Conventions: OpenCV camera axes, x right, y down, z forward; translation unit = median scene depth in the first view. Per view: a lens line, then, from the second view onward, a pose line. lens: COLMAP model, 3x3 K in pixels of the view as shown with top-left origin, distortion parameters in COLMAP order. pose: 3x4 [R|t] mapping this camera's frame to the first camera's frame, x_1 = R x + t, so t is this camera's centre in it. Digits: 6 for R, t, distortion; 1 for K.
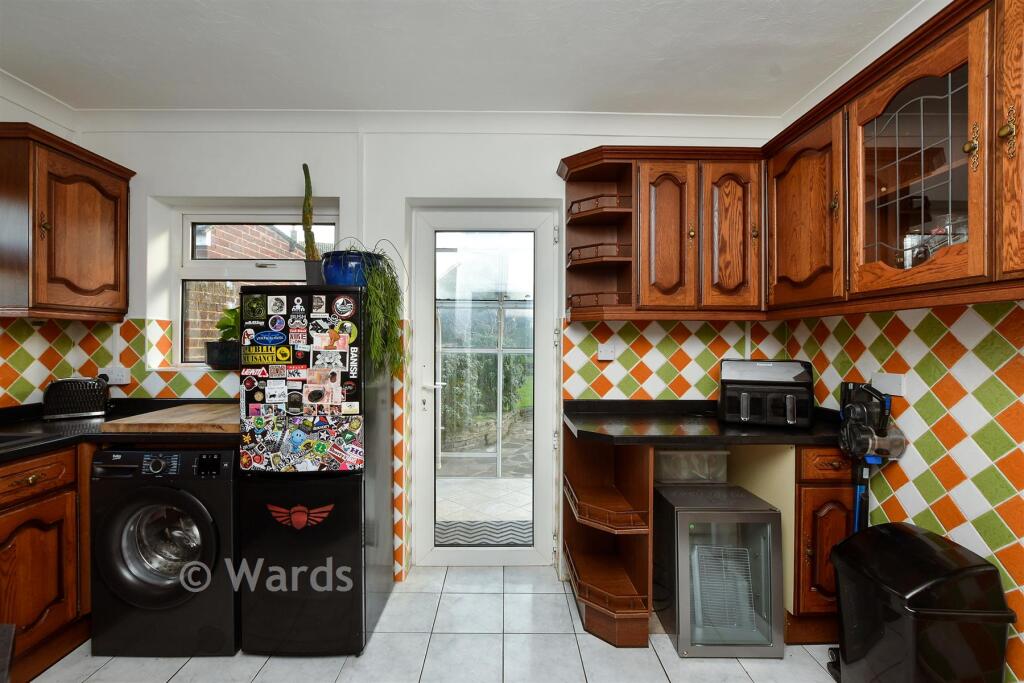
lens RADIAL K [[445.7, 0, 511.2], [0, 445.7, 340.7], [0, 0, 1]] dist [-0.001196, -0.000075]
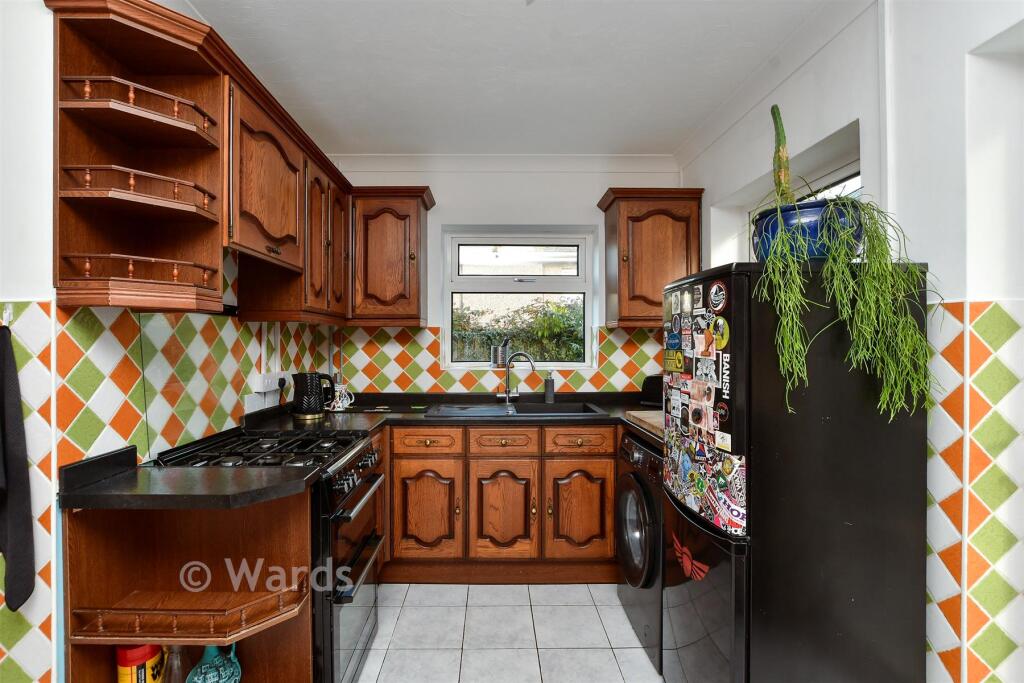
lens RADIAL K [[468.4, 0, 509.6], [0, 468.4, 343.6], [0, 0, 1]] dist [0.001720, 0.000105]
pose [[0.012891, -0.001103, -0.999916, 0.368202], [0.001513, 0.999998, -0.001083, -0.000999], [0.999916, -0.001499, 0.012893, 0.659228]]
